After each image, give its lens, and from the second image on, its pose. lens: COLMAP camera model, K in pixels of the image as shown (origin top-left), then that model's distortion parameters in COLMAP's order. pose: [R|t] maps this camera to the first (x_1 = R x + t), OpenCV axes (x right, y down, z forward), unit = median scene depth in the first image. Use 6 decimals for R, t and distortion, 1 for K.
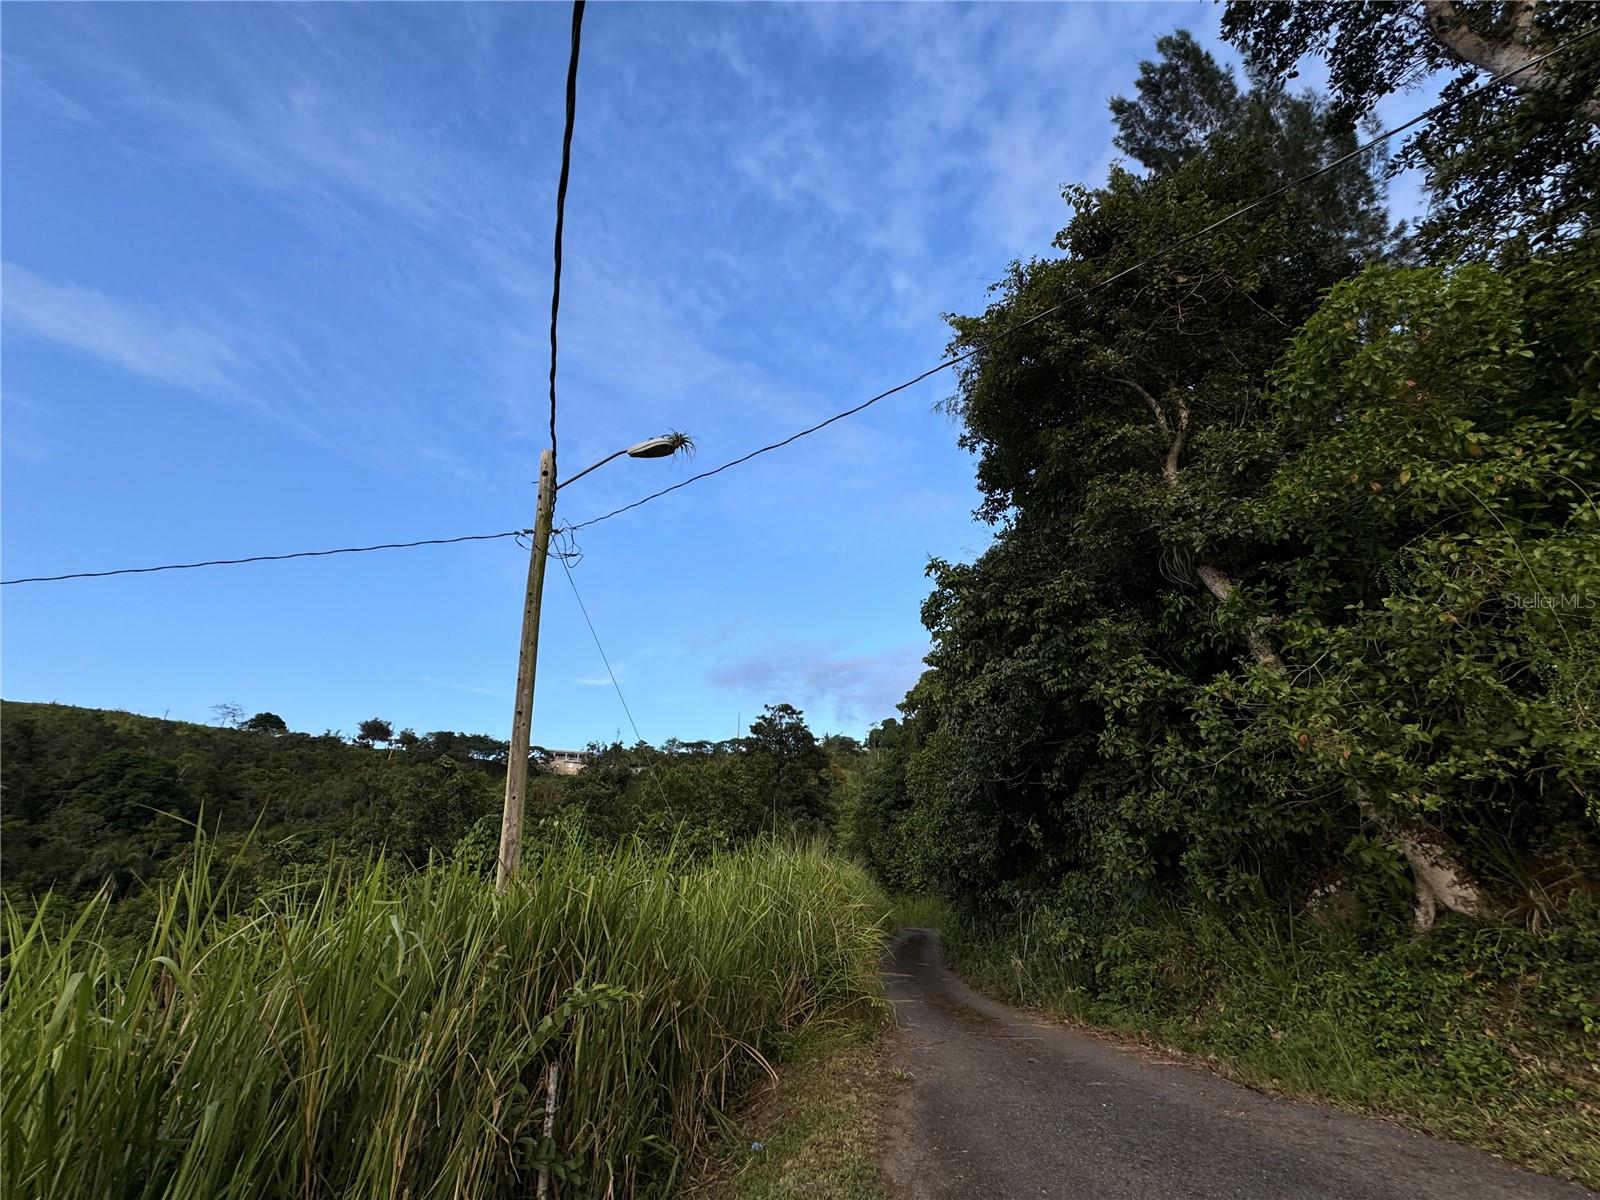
lens RADIAL K [[634.8, 0, 799.6], [0, 634.8, 599.8], [0, 0, 1]] dist [-0.001676, 0.000649]
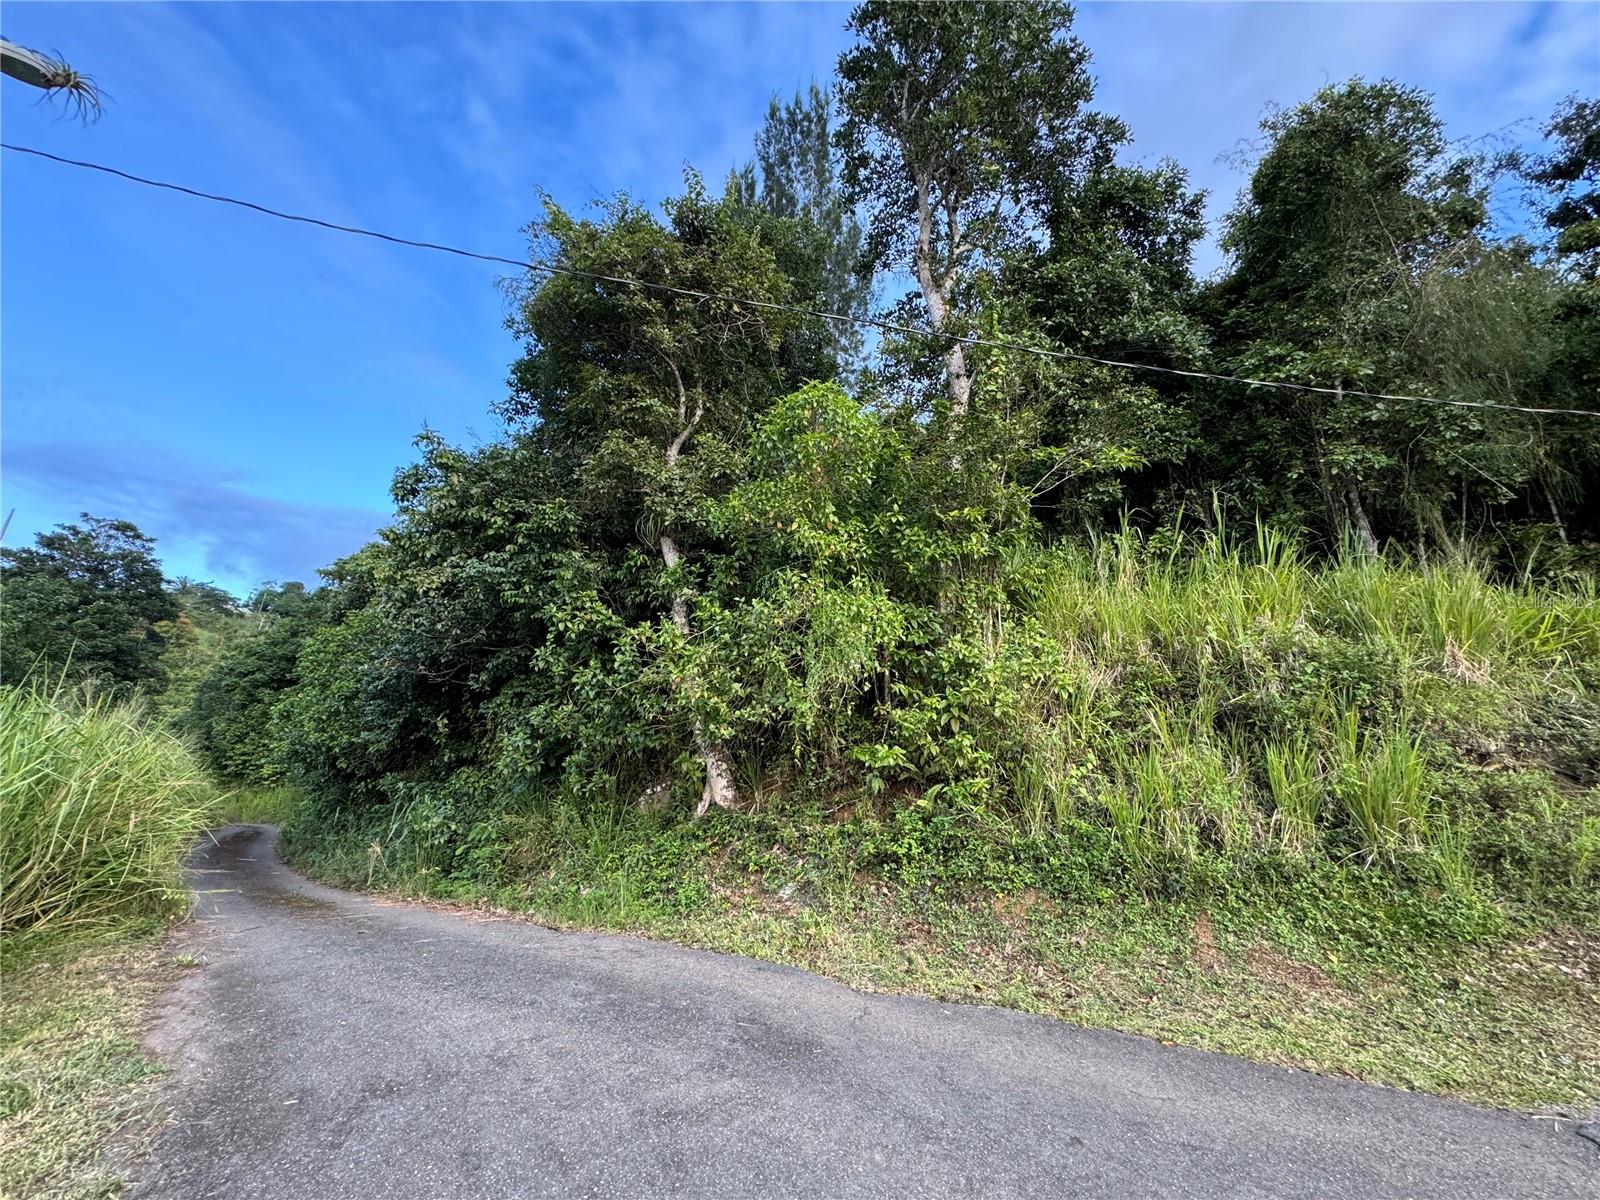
lens RADIAL K [[636.3, 0, 798.0], [0, 636.3, 598.3], [0, 0, 1]] dist [-0.001191, -0.000002]
pose [[0.659330, 0.259922, 0.705496, -0.044409], [-0.347567, 0.937430, -0.020549, -0.007935], [-0.666694, -0.231658, 0.708416, -0.094193]]
